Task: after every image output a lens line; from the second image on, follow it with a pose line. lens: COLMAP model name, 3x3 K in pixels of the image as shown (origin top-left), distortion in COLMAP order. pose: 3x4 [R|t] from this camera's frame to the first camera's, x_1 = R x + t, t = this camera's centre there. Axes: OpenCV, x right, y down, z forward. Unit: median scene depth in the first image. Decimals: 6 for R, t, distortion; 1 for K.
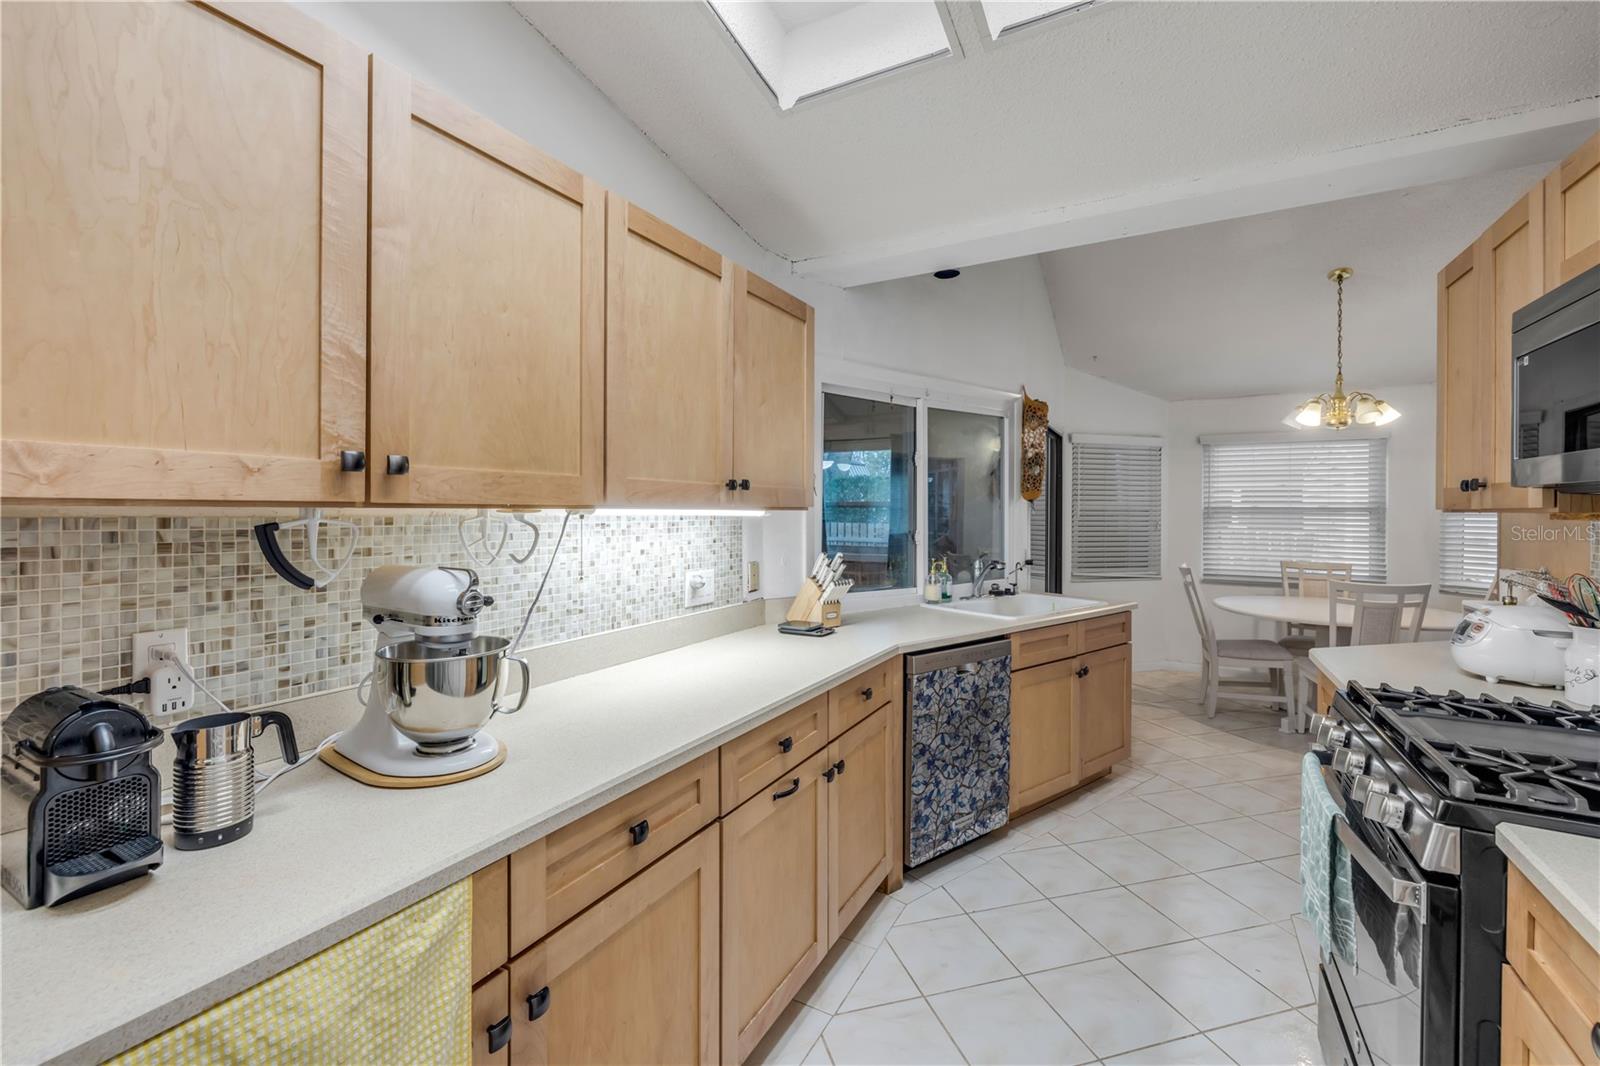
lens RADIAL K [[675.0, 0, 788.5], [0, 675.0, 514.5], [0, 0, 1]] dist [0.002515, 0.000014]
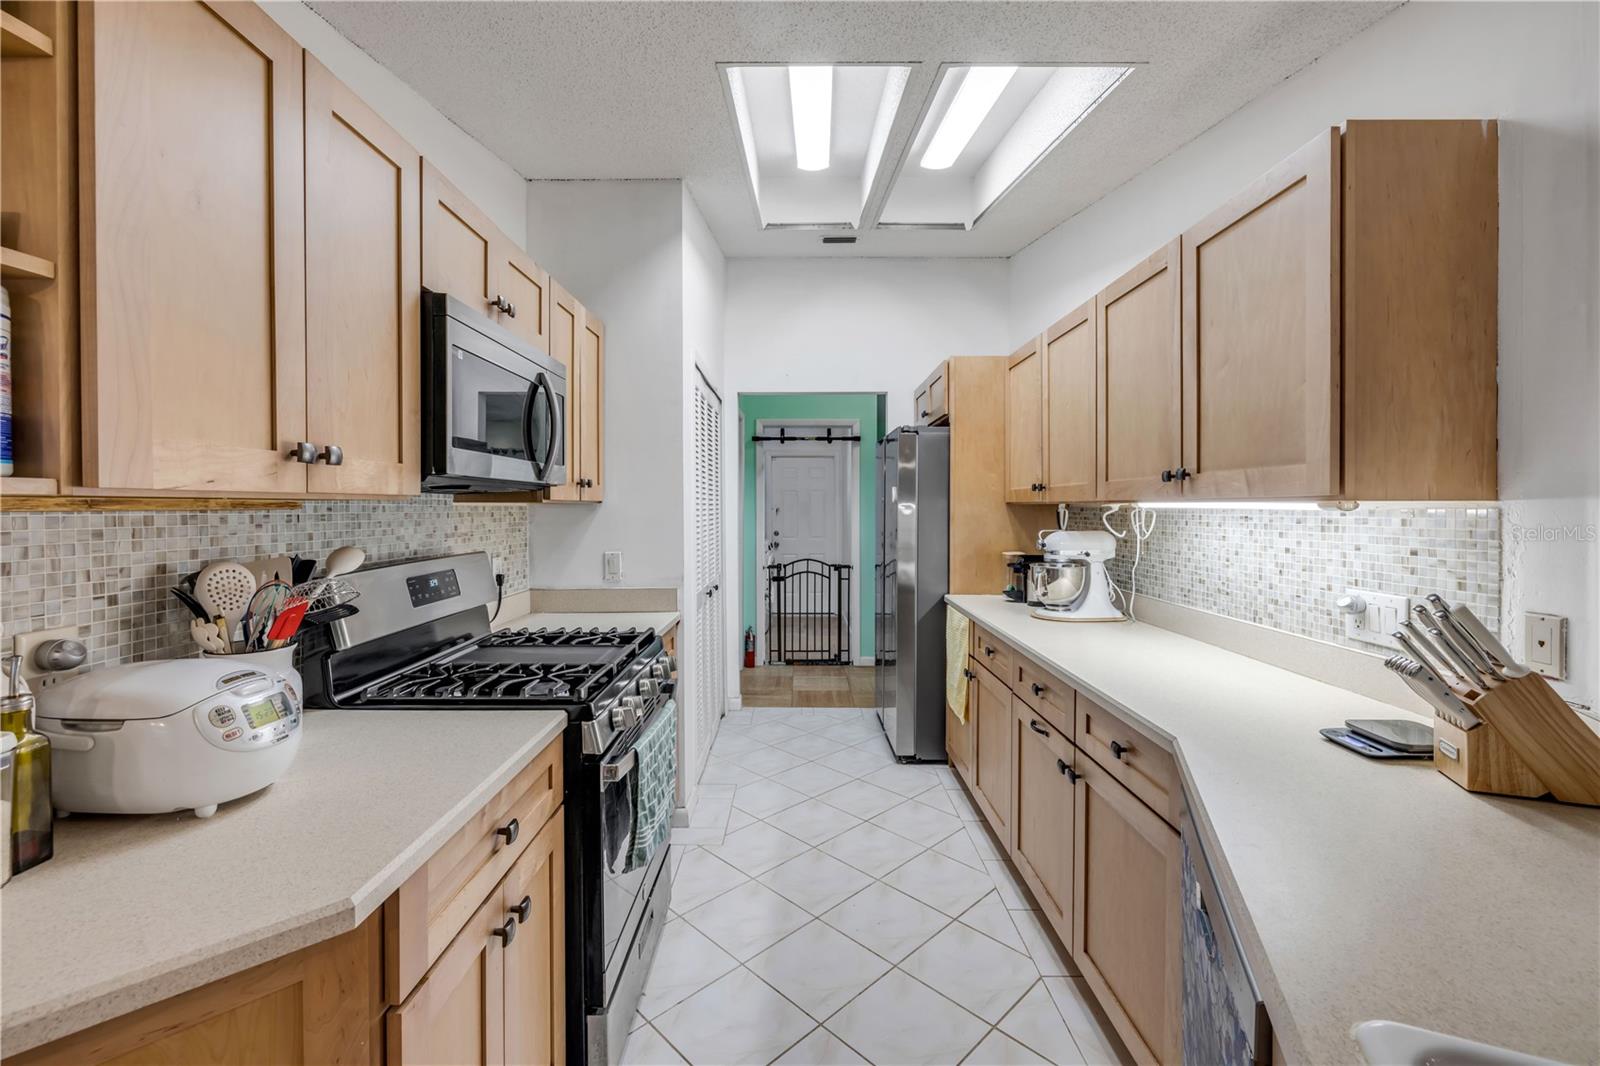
lens RADIAL K [[675.0, 0, 788.5], [0, 675.0, 514.5], [0, 0, 1]] dist [0.002515, 0.000014]
pose [[-0.876185, 0.000820, -0.481975, 0.822017], [-0.007454, 0.999856, 0.015251, -0.000318], [0.481918, 0.016956, -0.876052, 1.528247]]
